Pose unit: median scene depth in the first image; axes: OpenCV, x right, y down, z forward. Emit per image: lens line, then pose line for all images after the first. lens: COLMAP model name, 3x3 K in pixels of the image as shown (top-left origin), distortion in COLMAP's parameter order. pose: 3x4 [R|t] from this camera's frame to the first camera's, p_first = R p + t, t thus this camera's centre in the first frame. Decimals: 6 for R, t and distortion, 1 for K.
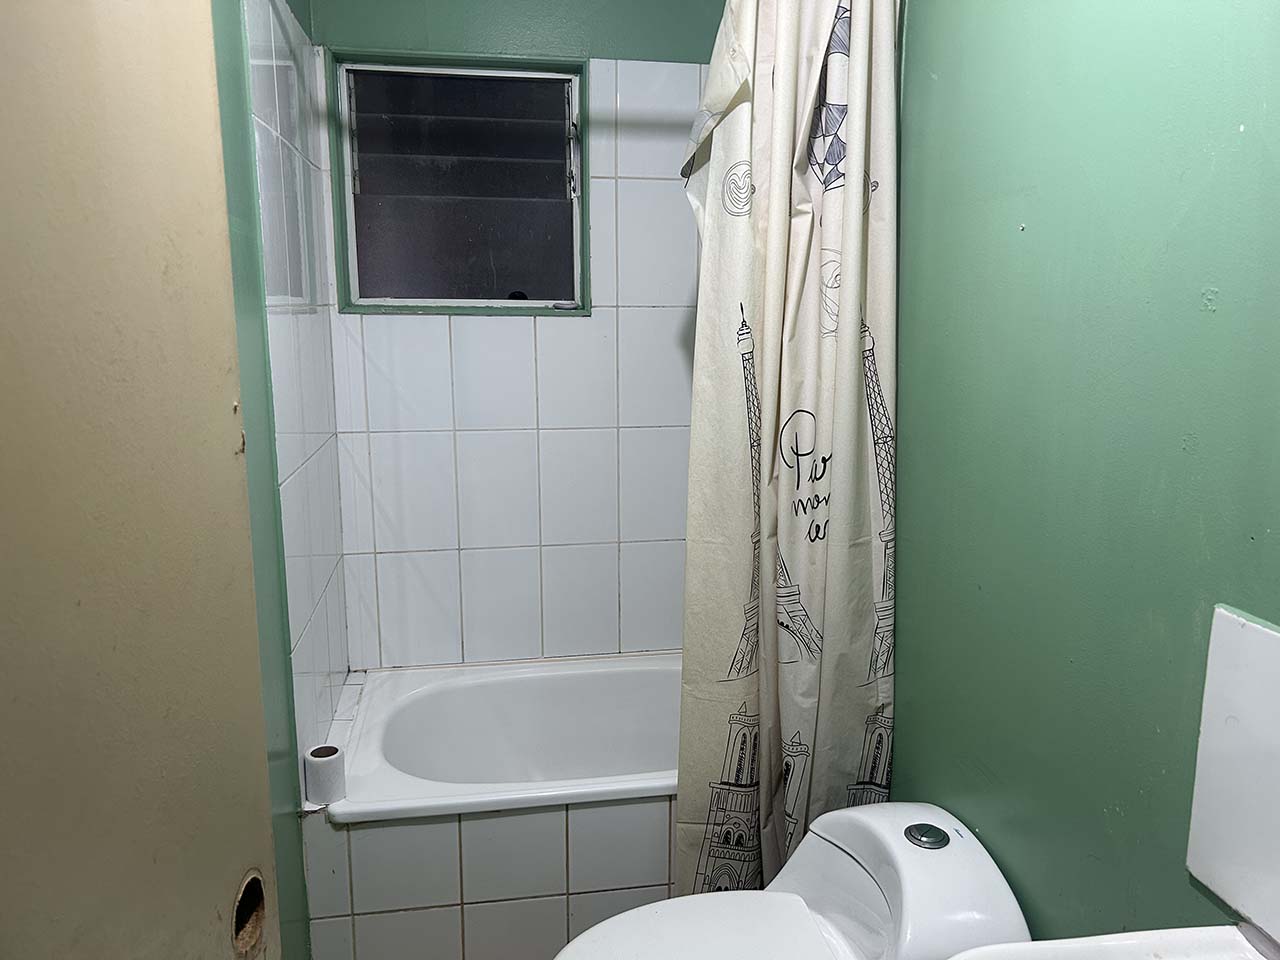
lens RADIAL K [[968.4, 0, 647.6], [0, 968.4, 487.1], [0, 0, 1]] dist [0.064904, -0.076520]
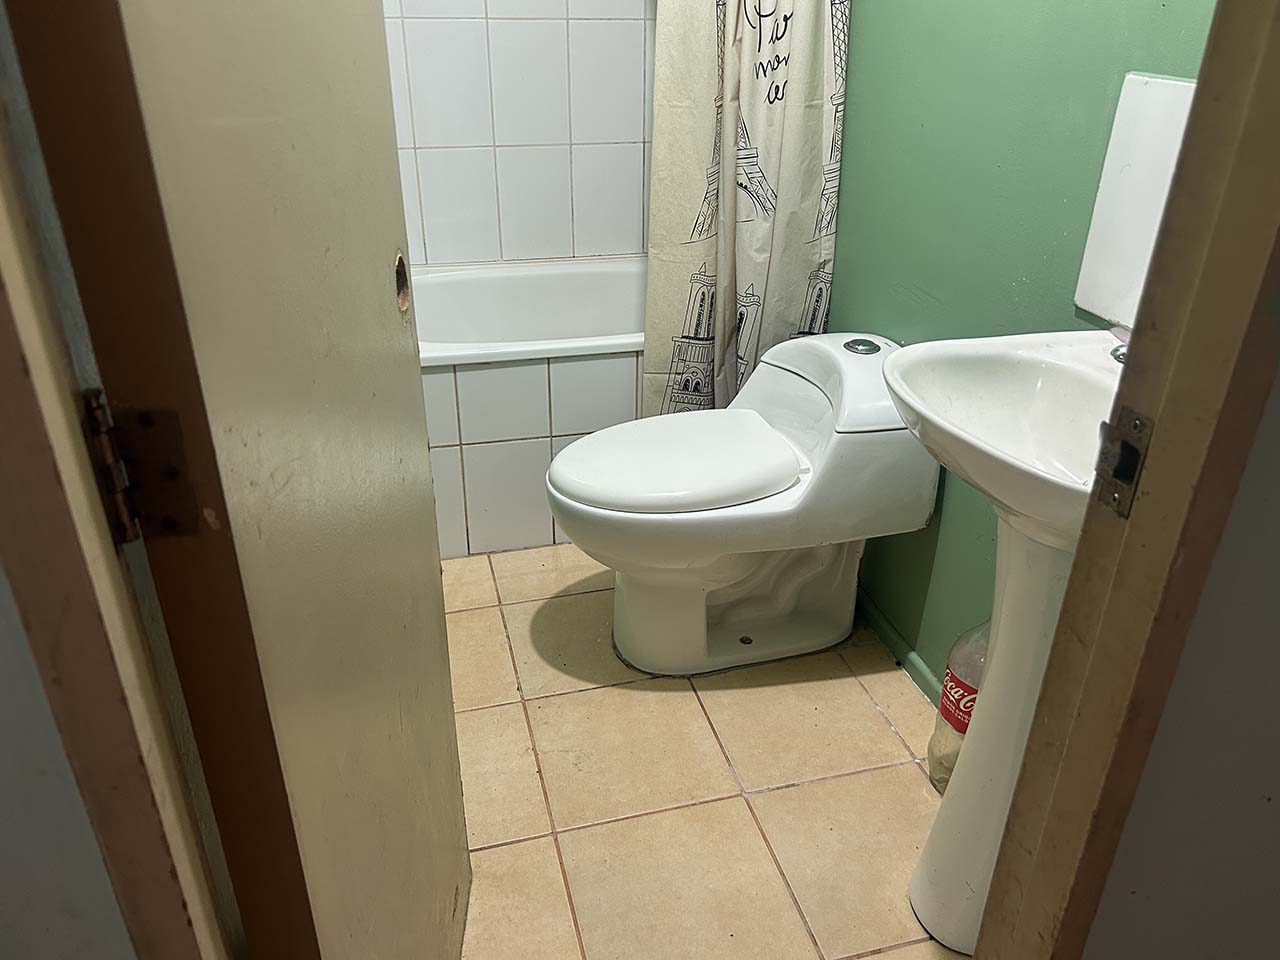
lens RADIAL K [[968.4, 0, 647.6], [0, 968.4, 487.1], [0, 0, 1]] dist [0.064904, -0.076520]
pose [[0.994474, -0.034041, 0.099315, -0.089325], [0.003715, 0.956794, 0.290744, 0.146327], [-0.104921, -0.288768, 0.951632, -0.145899]]
